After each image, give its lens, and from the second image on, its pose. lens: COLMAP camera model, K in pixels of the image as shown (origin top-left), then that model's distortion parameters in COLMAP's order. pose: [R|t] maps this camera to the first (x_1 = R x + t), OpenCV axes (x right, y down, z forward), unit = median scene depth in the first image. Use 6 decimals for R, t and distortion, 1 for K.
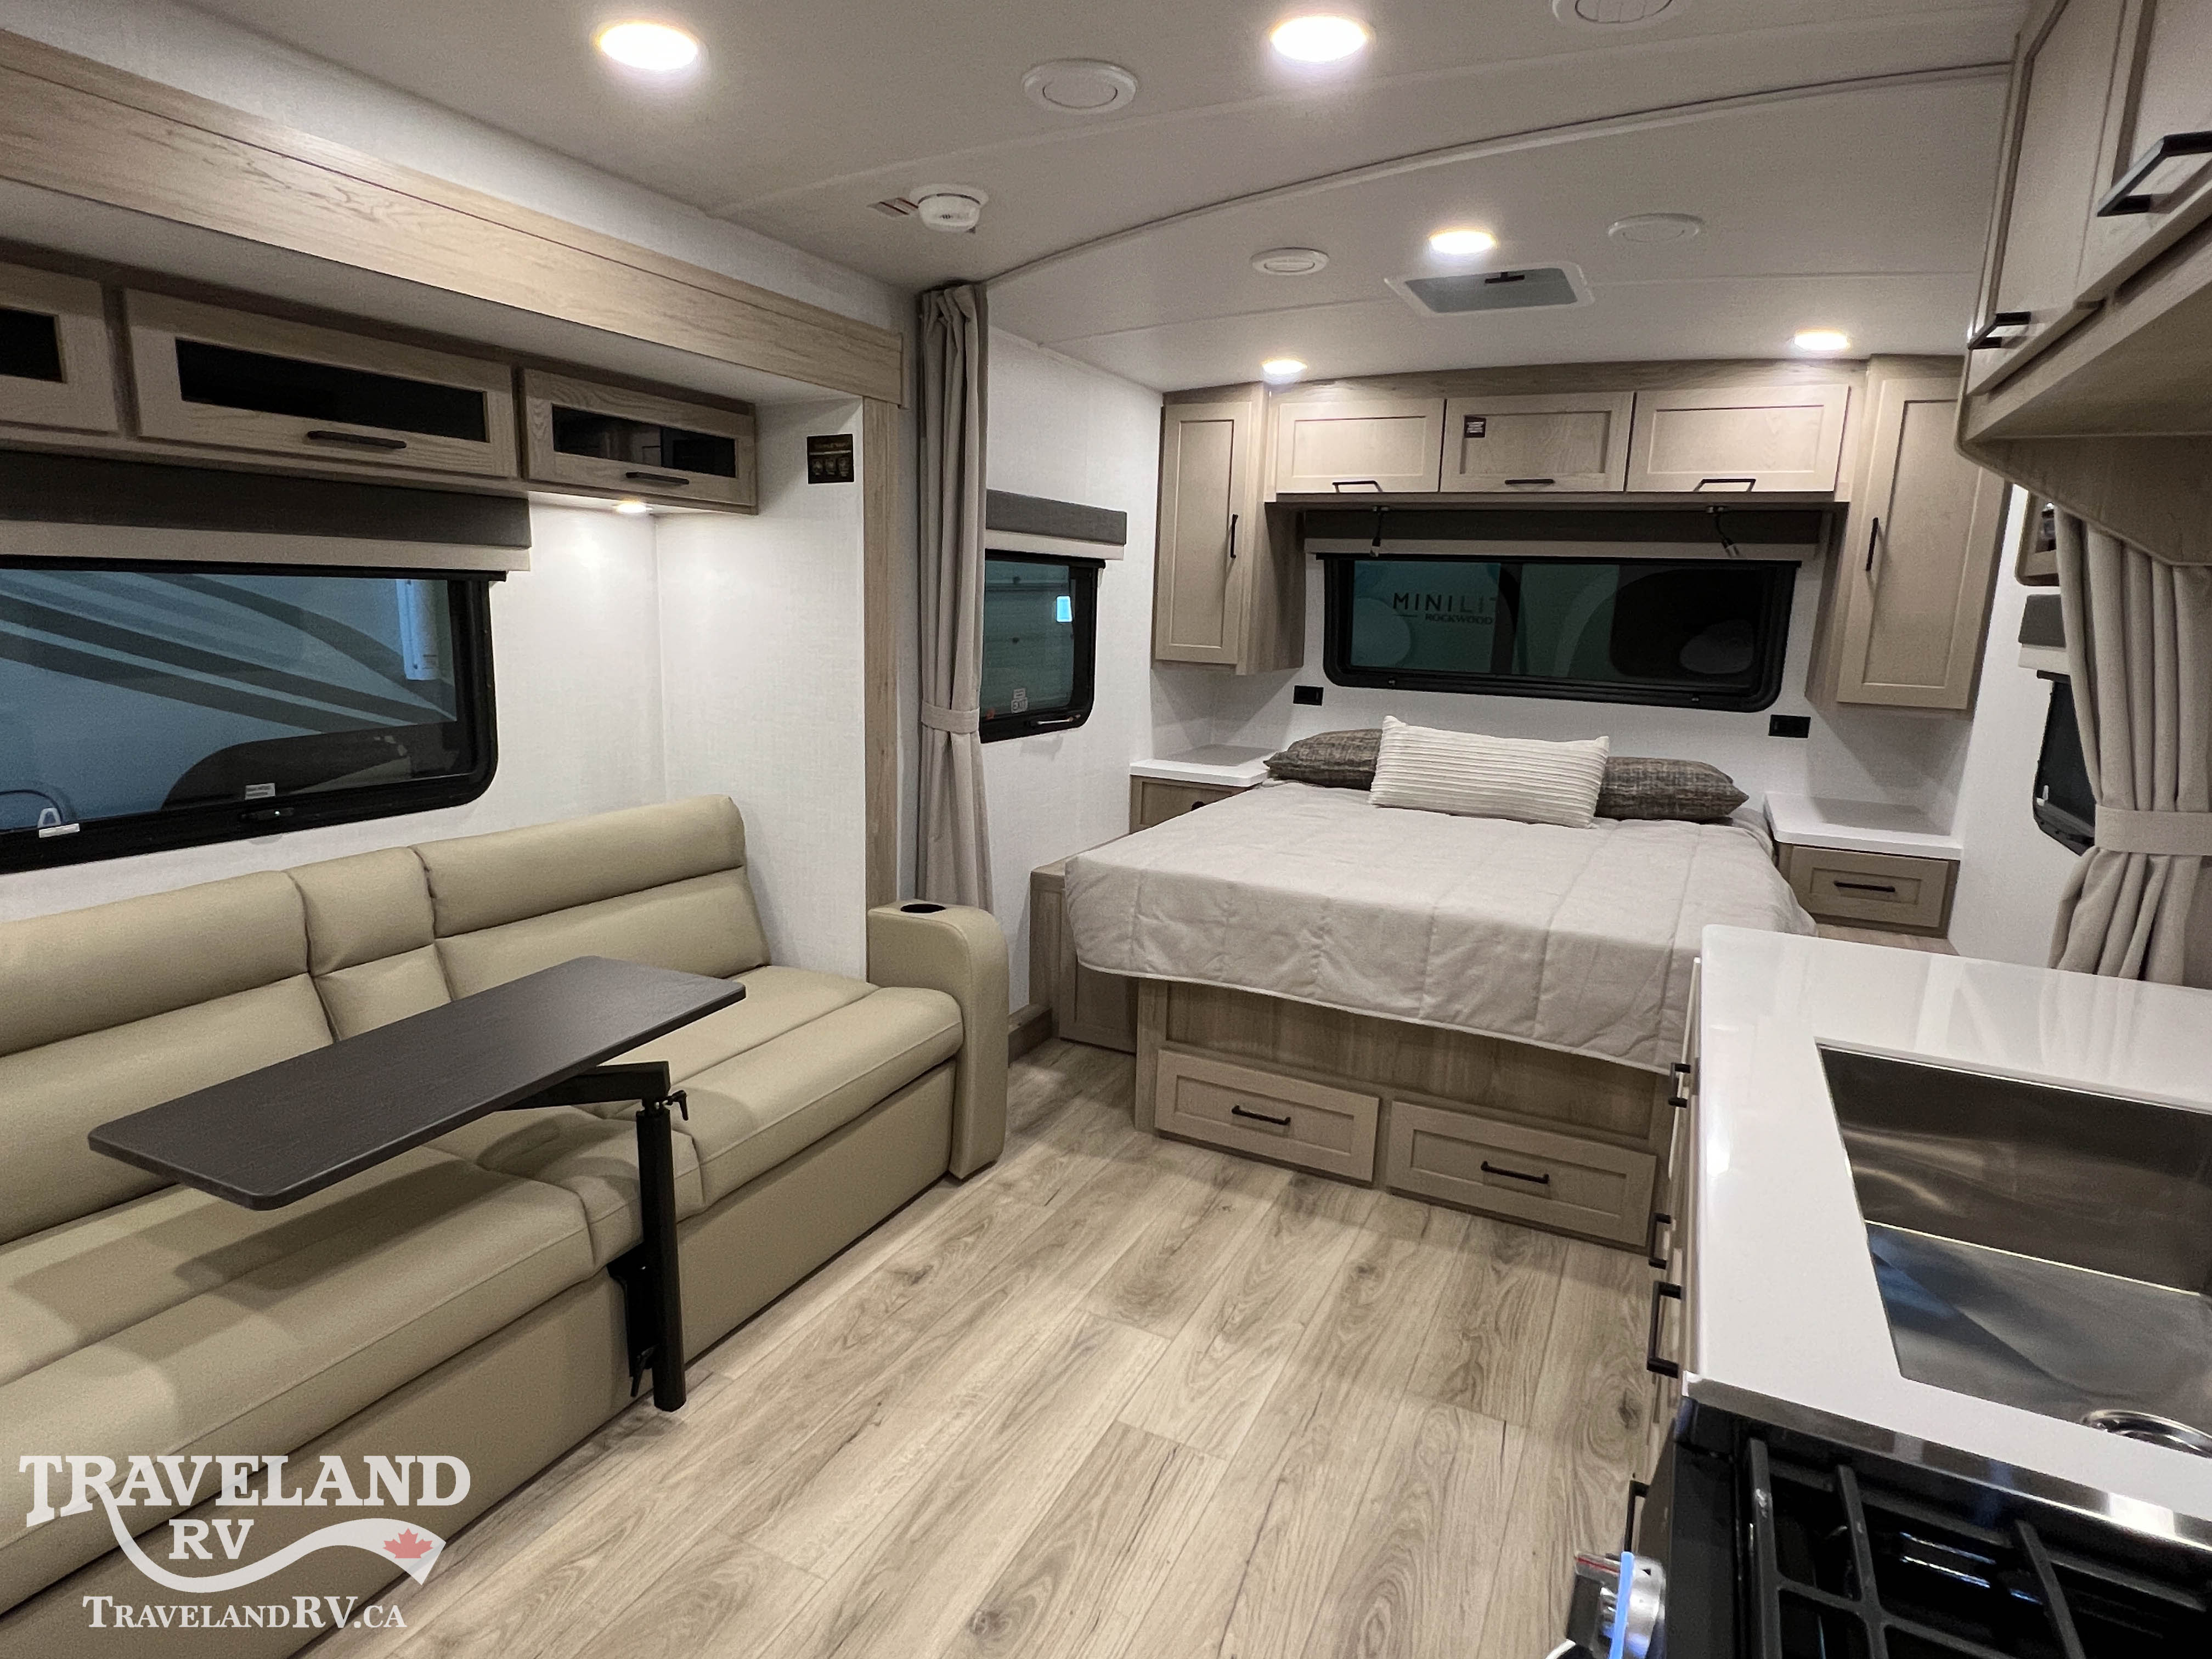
lens RADIAL K [[1209.0, 0, 1115.1], [0, 1209.0, 824.6], [0, 0, 1]] dist [0.001351, -0.001144]
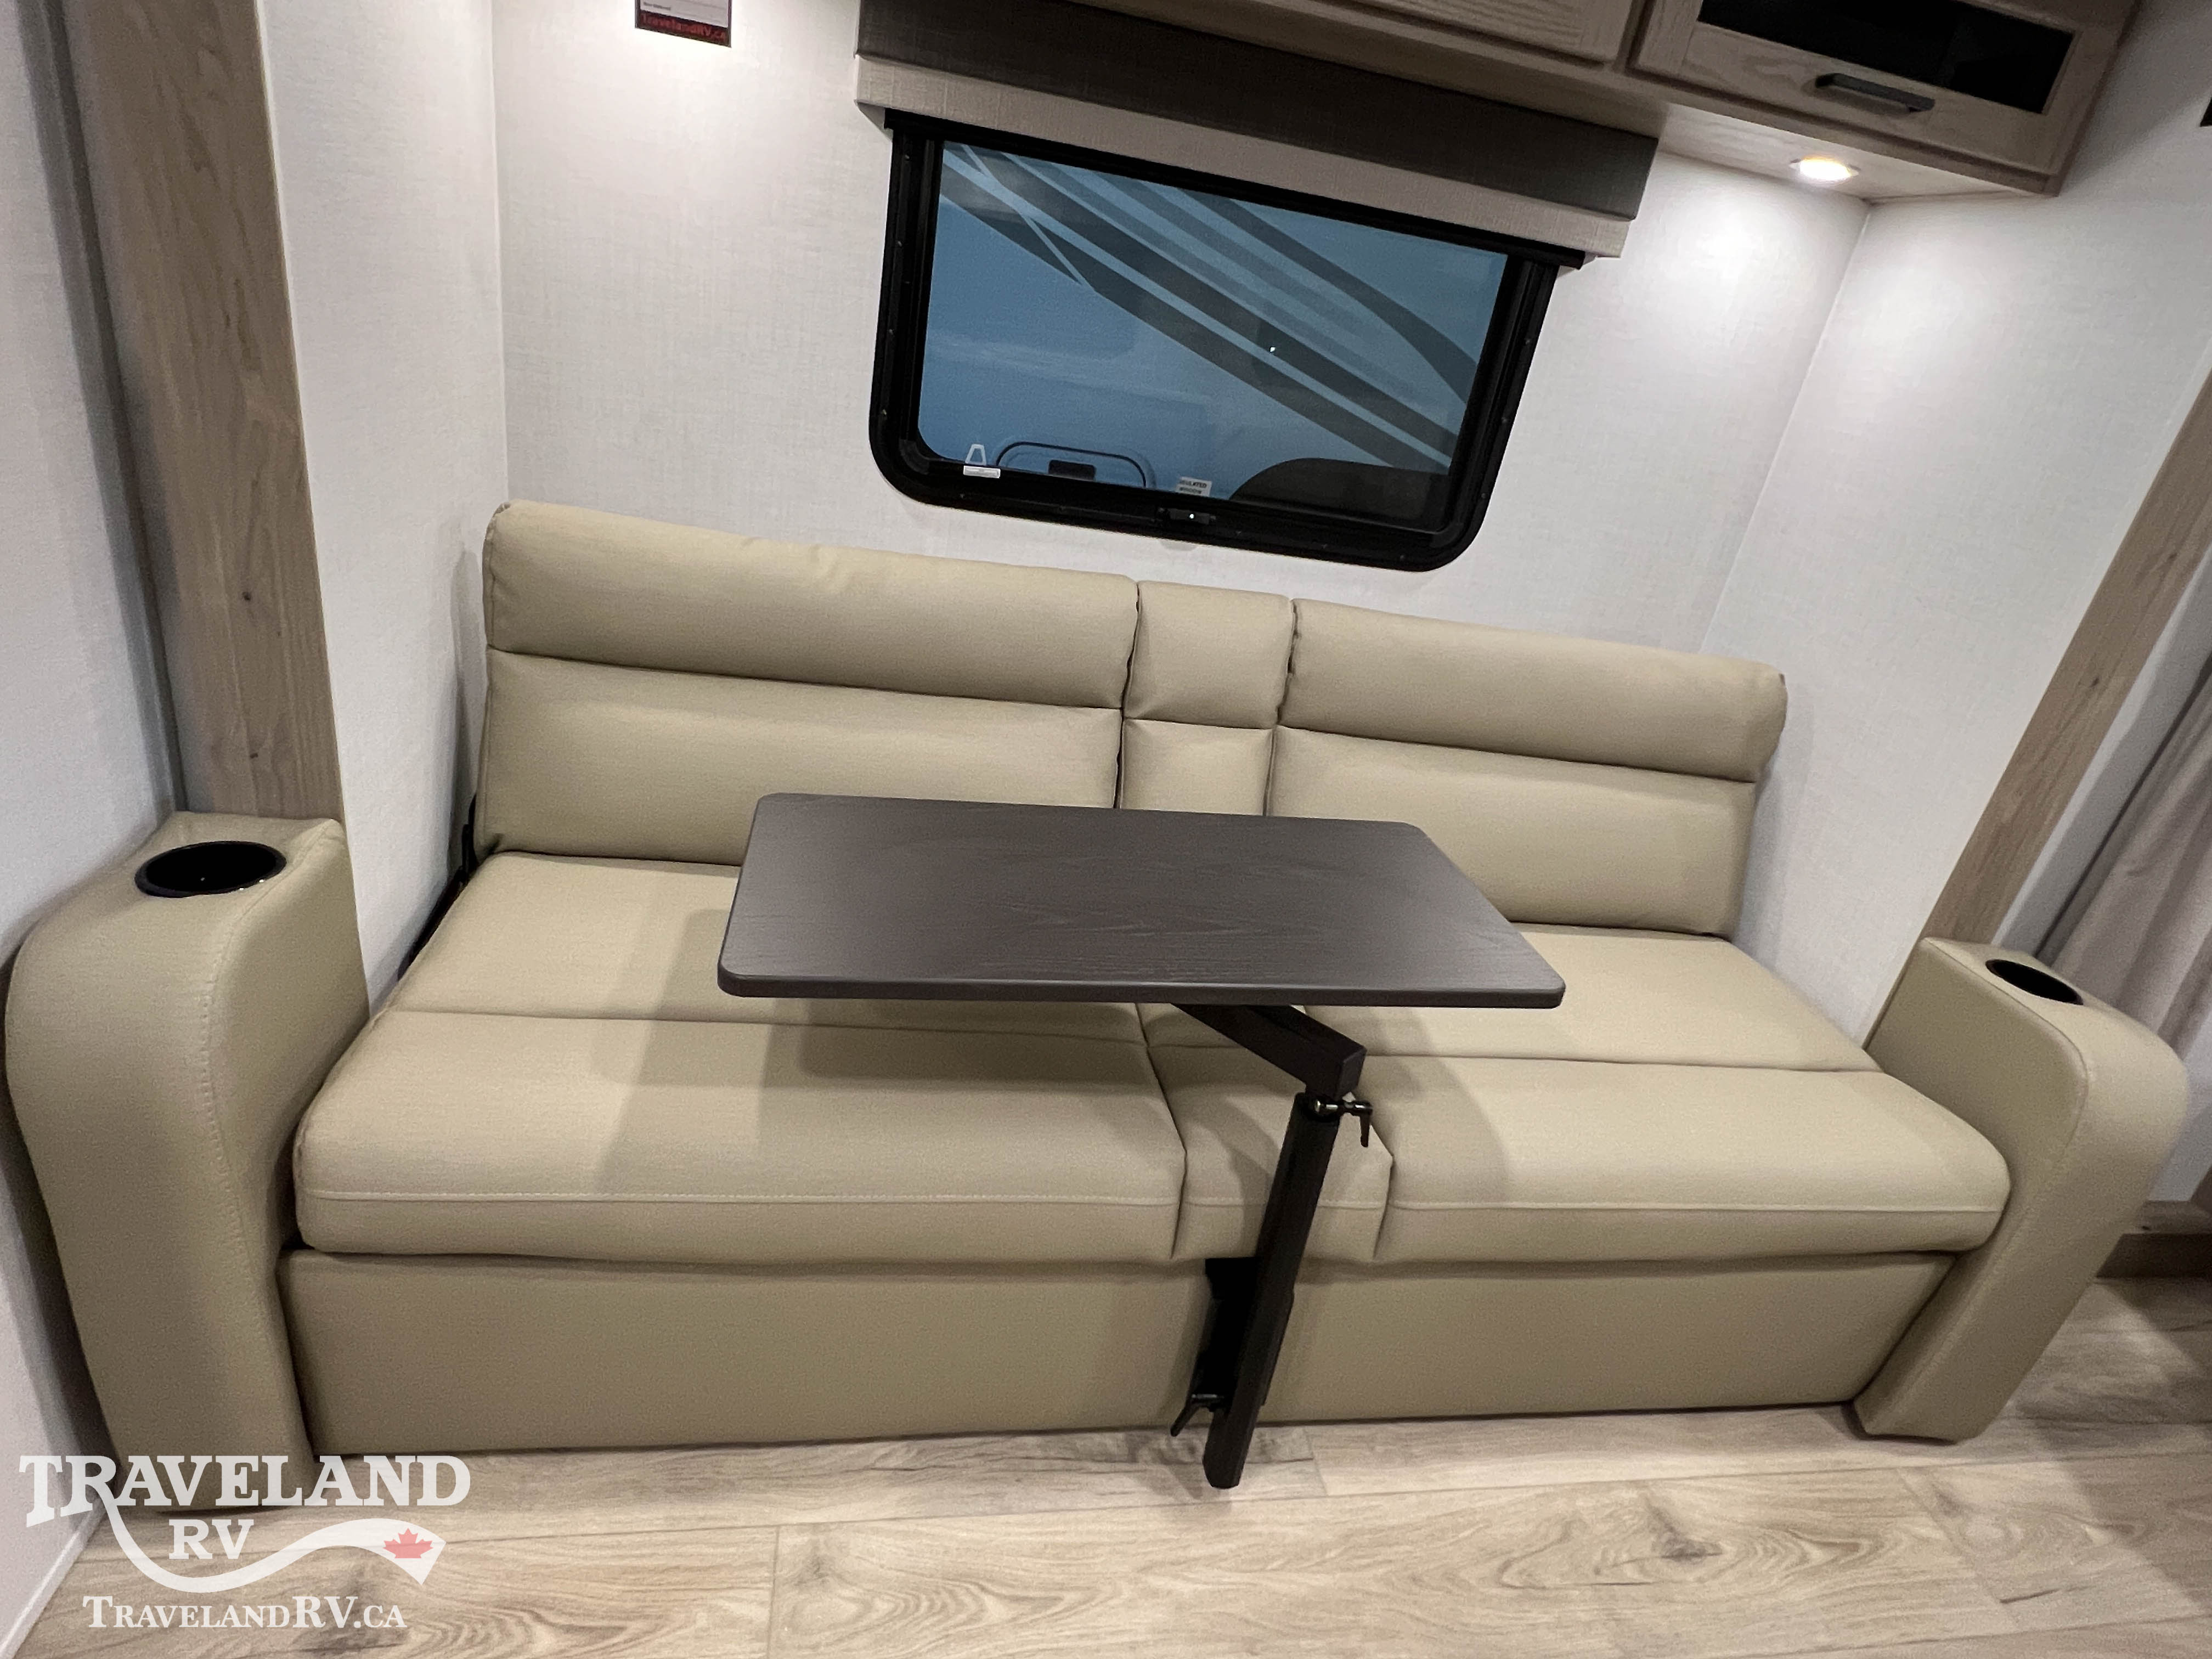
lens RADIAL K [[1209.0, 0, 1122.2], [0, 1209.0, 826.7], [0, 0, 1]] dist [0.001351, -0.001144]
pose [[0.580682, 0.399940, -0.709124, -0.040652], [-0.296943, 0.915060, 0.272928, -0.020679], [0.758046, 0.052085, 0.650119, 0.343537]]
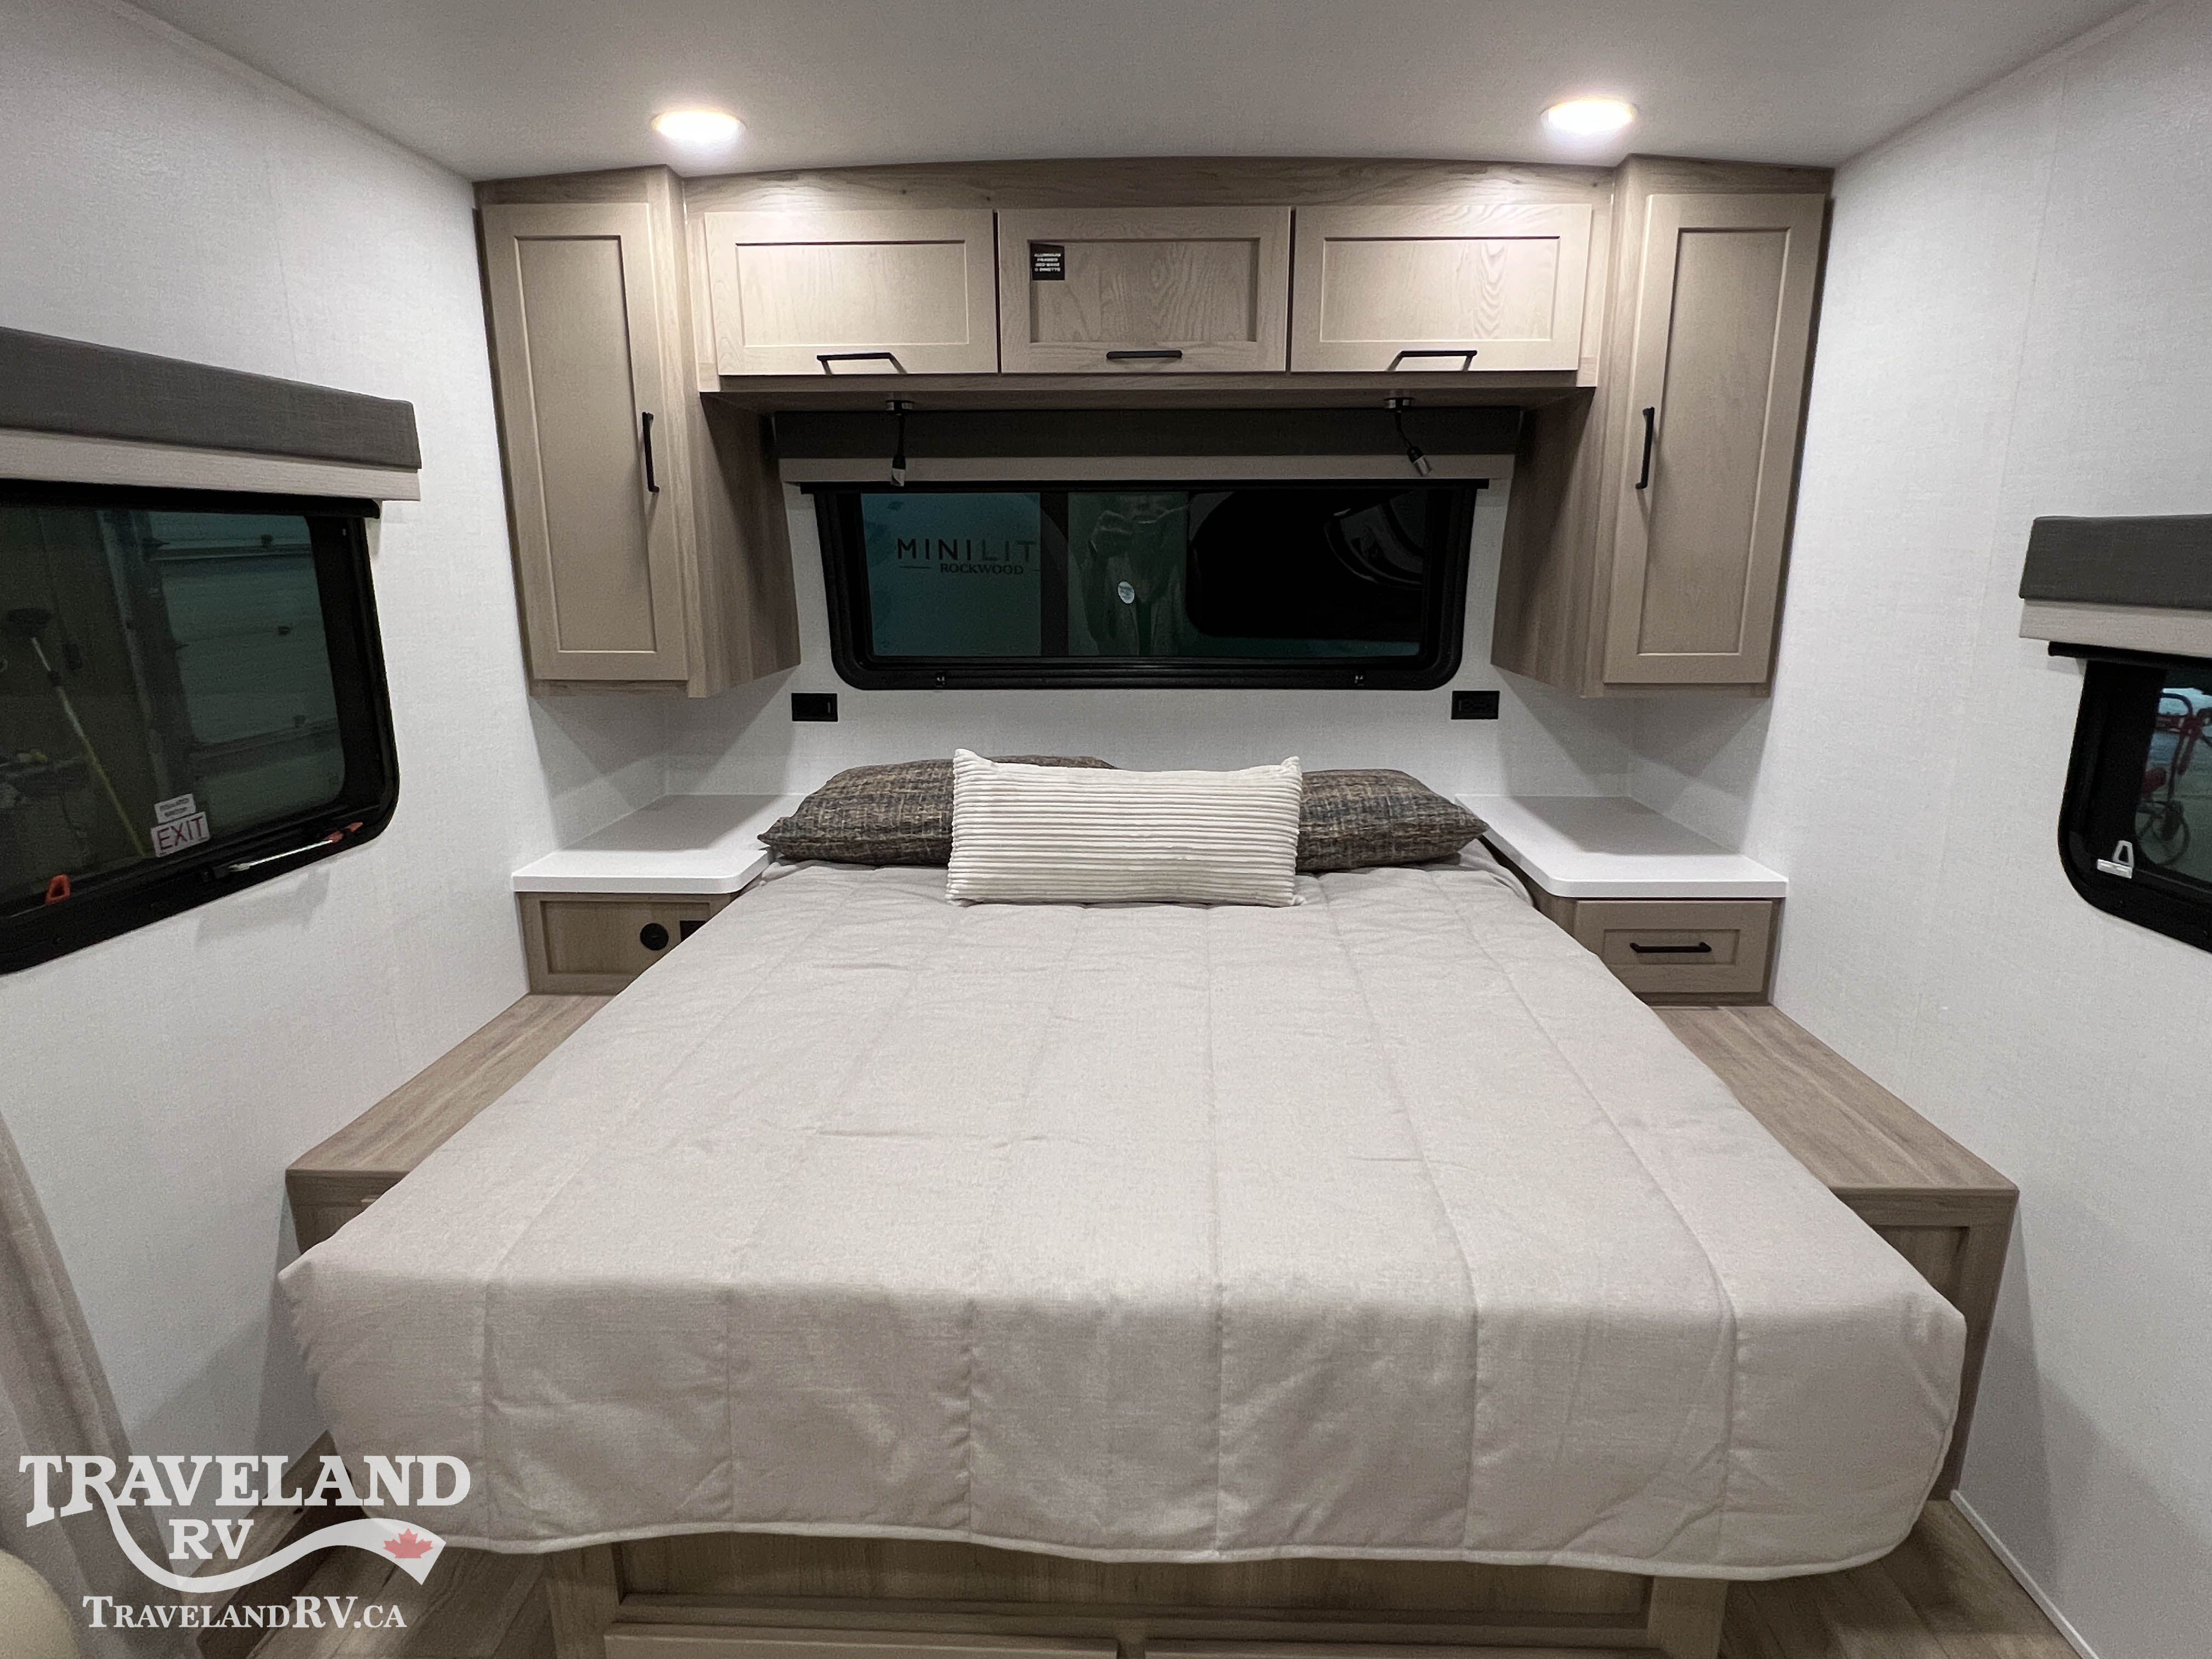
lens RADIAL K [[1209.0, 0, 1114.6], [0, 1209.0, 833.0], [0, 0, 1]] dist [0.001351, -0.001144]
pose [[0.911677, -0.131405, 0.389331, 0.077021], [0.110420, 0.990982, 0.075905, -0.120742], [-0.395794, -0.026211, 0.917965, 0.576183]]
